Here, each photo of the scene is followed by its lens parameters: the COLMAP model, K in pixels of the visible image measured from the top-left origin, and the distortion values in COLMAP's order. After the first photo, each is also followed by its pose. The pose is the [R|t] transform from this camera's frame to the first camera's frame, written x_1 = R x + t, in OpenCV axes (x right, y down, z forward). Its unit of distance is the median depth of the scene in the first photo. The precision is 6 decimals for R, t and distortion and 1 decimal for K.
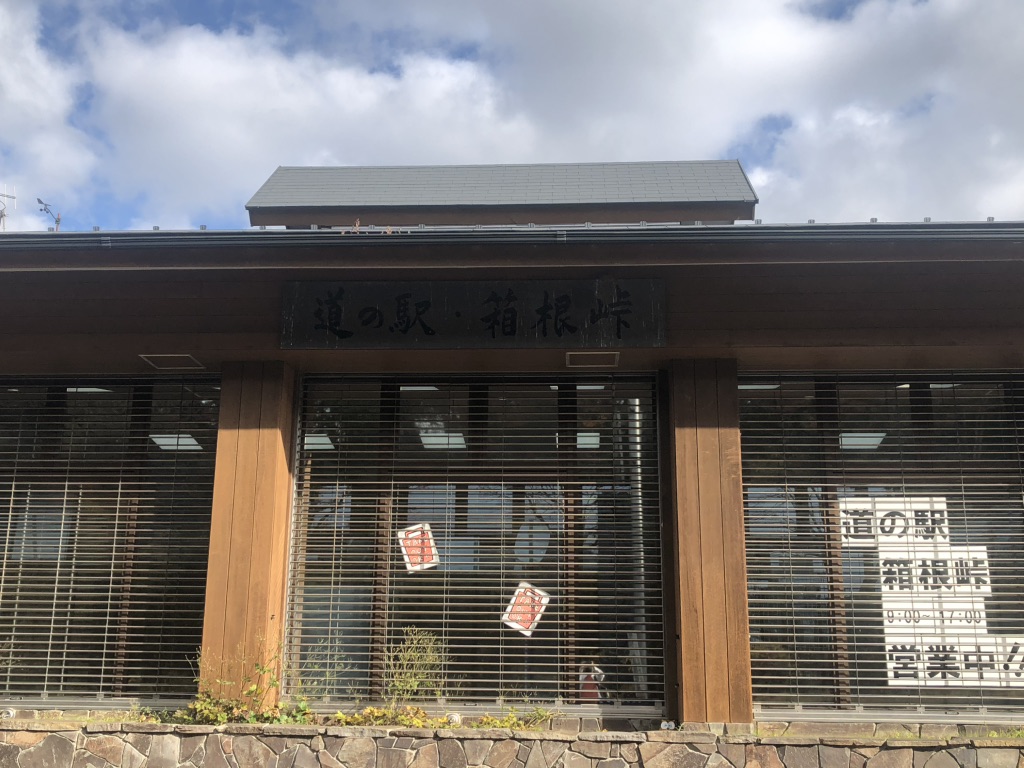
lens RADIAL K [[1105.3, 0, 518.5], [0, 1105.3, 385.6], [0, 0, 1]] dist [-0.020538, 0.000000]
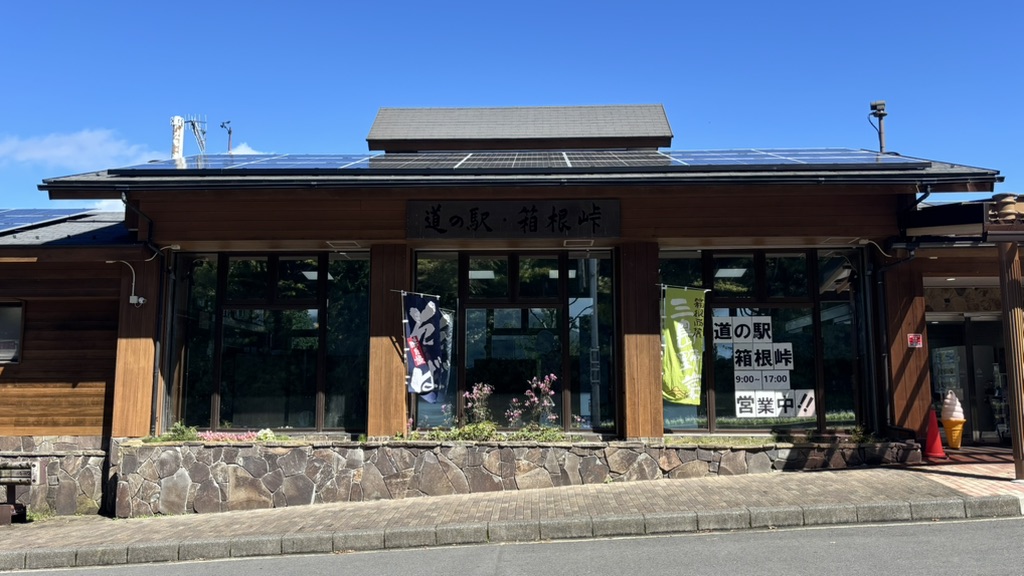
lens RADIAL K [[893.9, 0, 506.0], [0, 893.9, 296.3], [0, 0, 1]] dist [0.041598, -0.004668]
pose [[0.999644, -0.009236, 0.025028, -0.090757], [0.005538, 0.989566, 0.143977, -0.150865], [-0.026096, -0.143787, 0.989265, -0.464716]]
